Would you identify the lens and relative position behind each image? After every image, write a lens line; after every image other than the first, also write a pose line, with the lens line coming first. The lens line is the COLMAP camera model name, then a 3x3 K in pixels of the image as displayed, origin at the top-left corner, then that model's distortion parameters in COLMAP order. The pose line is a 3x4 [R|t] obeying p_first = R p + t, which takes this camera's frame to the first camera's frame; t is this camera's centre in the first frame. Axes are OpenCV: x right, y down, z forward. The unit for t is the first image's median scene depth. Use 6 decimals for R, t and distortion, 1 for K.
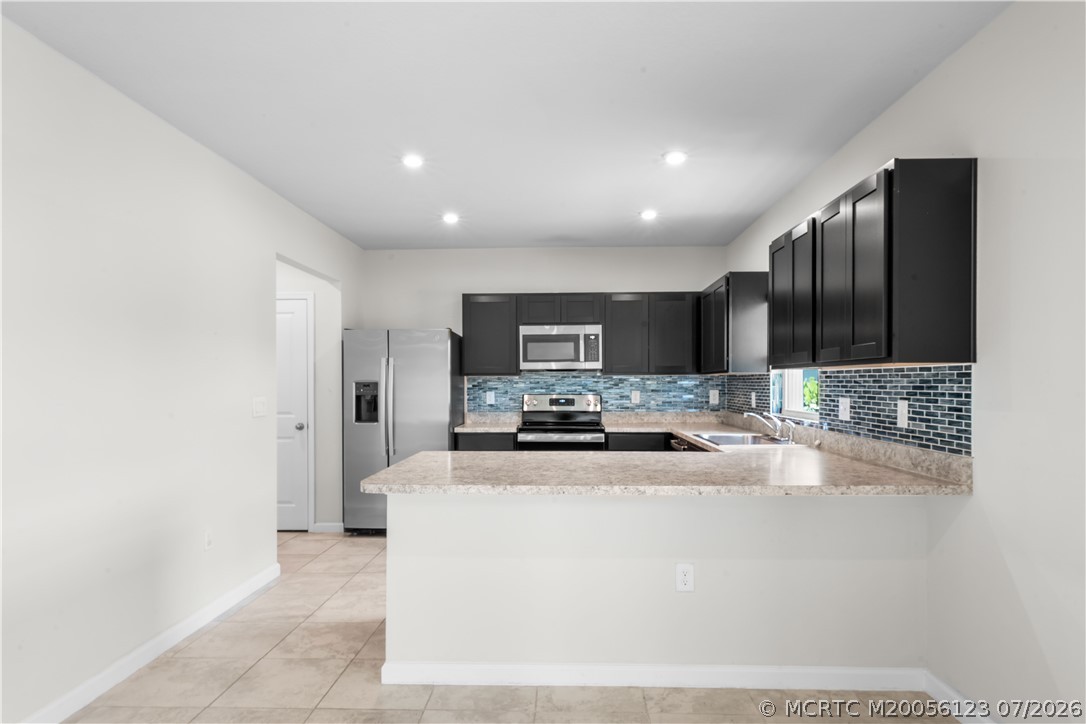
lens RADIAL K [[616.3, 0, 544.2], [0, 616.3, 386.2], [0, 0, 1]] dist [0.000355, 0.000042]
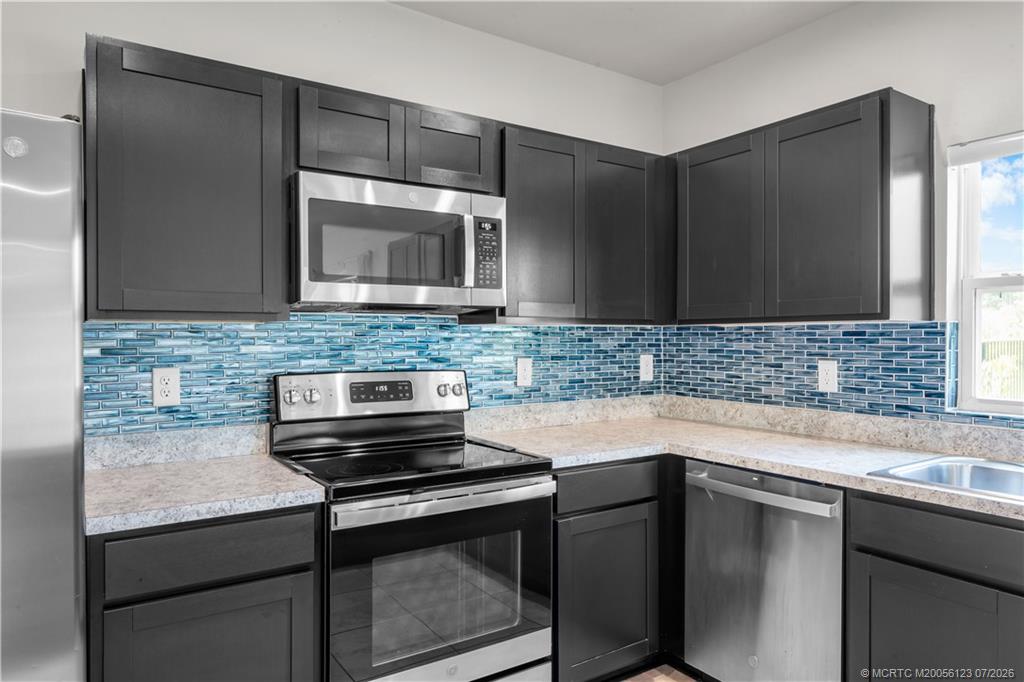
lens RADIAL K [[666.7, 0, 512.0], [0, 666.7, 341.0], [0, 0, 1]] dist [0.003933, 0.000236]
pose [[0.806324, -0.001384, 0.591472, -0.153302], [0.001909, 0.999998, -0.000262, -0.005568], [-0.591471, 0.001341, 0.806325, 0.612184]]
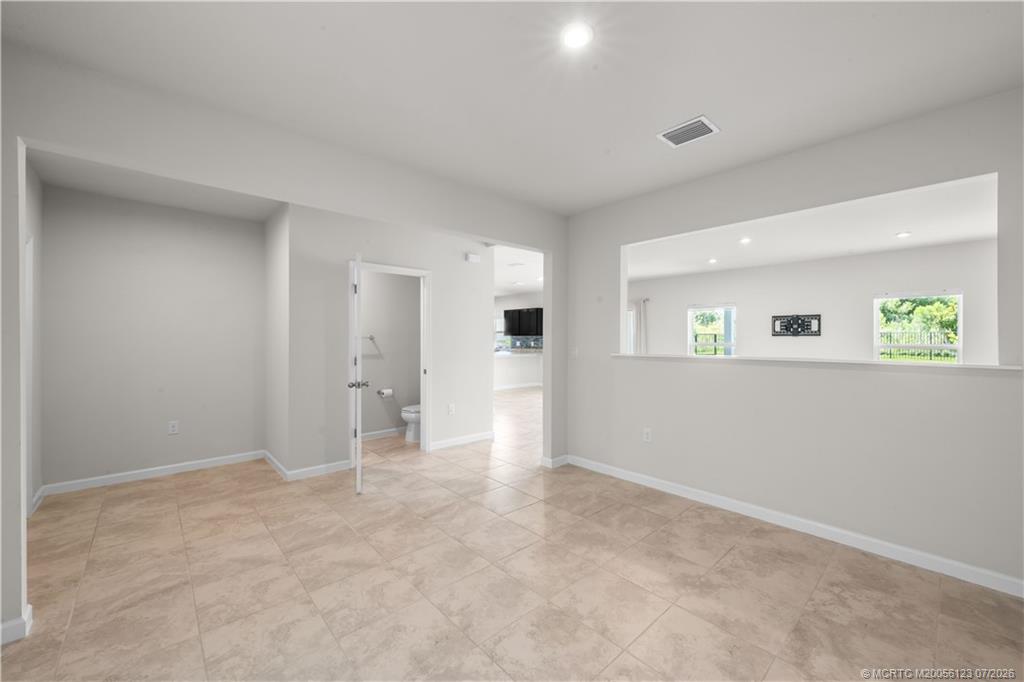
lens RADIAL K [[400.9, 0, 514.0], [0, 400.9, 339.5], [0, 0, 1]] dist [0.000011, 0.000036]
pose [[0.710575, 0.002295, 0.703618, -1.136395], [0.000627, 0.999992, -0.003894, 0.007895], [-0.703621, 0.003208, 0.710568, -0.827471]]
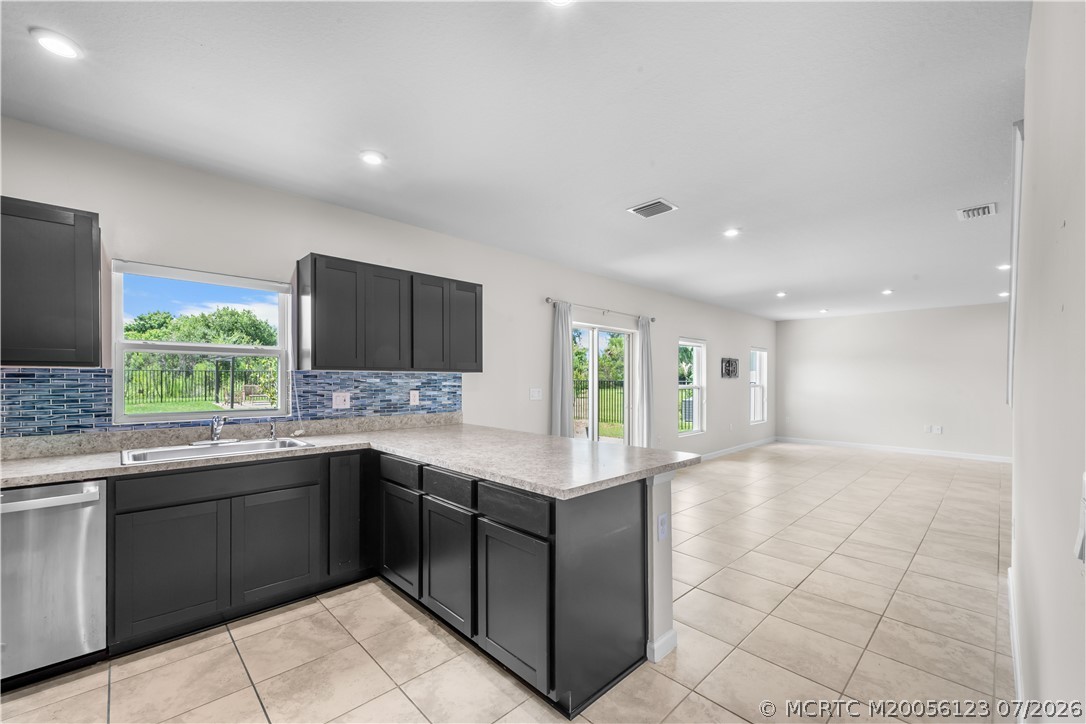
lens RADIAL K [[443.0, 0, 546.0], [0, 443.0, 380.3], [0, 0, 1]] dist [0.000201, -0.000016]
pose [[-0.725162, -0.000007, 0.688579, -0.296885], [0.004331, 0.999980, 0.004571, -0.005804], [-0.688565, 0.006297, -0.725147, 0.800080]]
